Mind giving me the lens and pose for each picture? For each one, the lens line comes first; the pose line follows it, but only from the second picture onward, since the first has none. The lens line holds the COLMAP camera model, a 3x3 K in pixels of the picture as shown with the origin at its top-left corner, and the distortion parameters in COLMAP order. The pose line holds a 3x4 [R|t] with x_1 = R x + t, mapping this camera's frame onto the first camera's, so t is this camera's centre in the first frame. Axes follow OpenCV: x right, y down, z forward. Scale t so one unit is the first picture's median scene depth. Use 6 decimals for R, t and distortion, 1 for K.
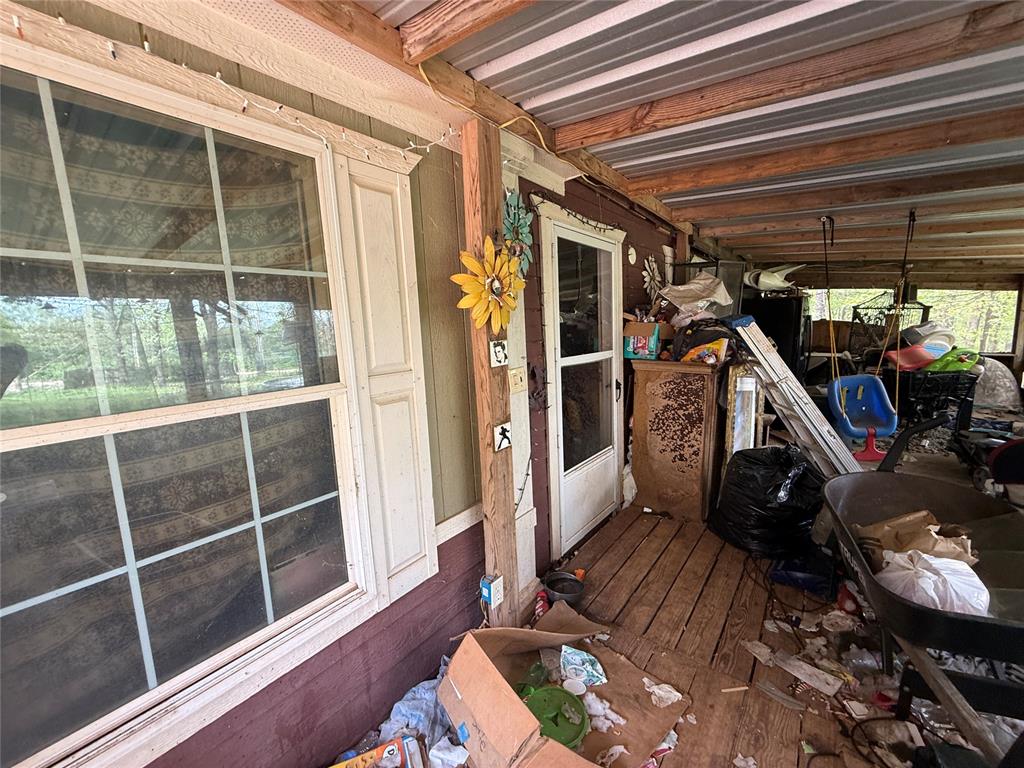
lens RADIAL K [[405.9, 0, 513.5], [0, 405.9, 385.9], [0, 0, 1]] dist [-0.000757, 0.000022]
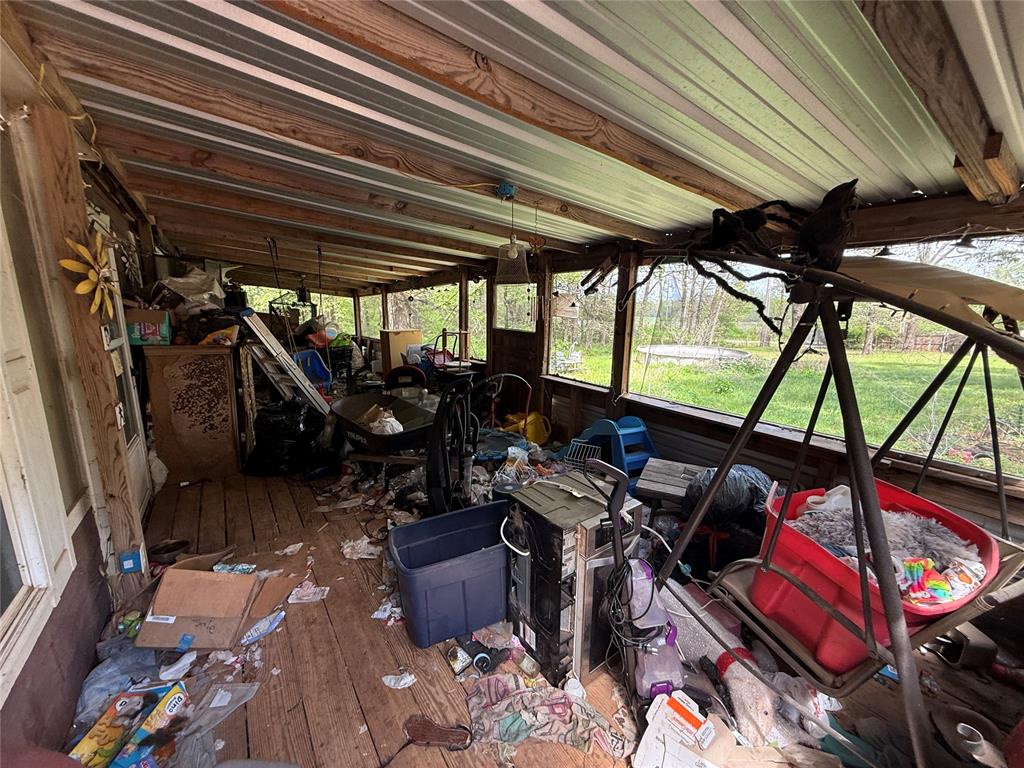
lens RADIAL K [[405.9, 0, 511.4], [0, 405.9, 385.4], [0, 0, 1]] dist [-0.000757, 0.000022]
pose [[0.279720, -0.136157, 0.950378, -0.454588], [0.111770, 0.987780, 0.108619, 0.027715], [-0.953553, 0.075841, 0.291520, -0.184126]]
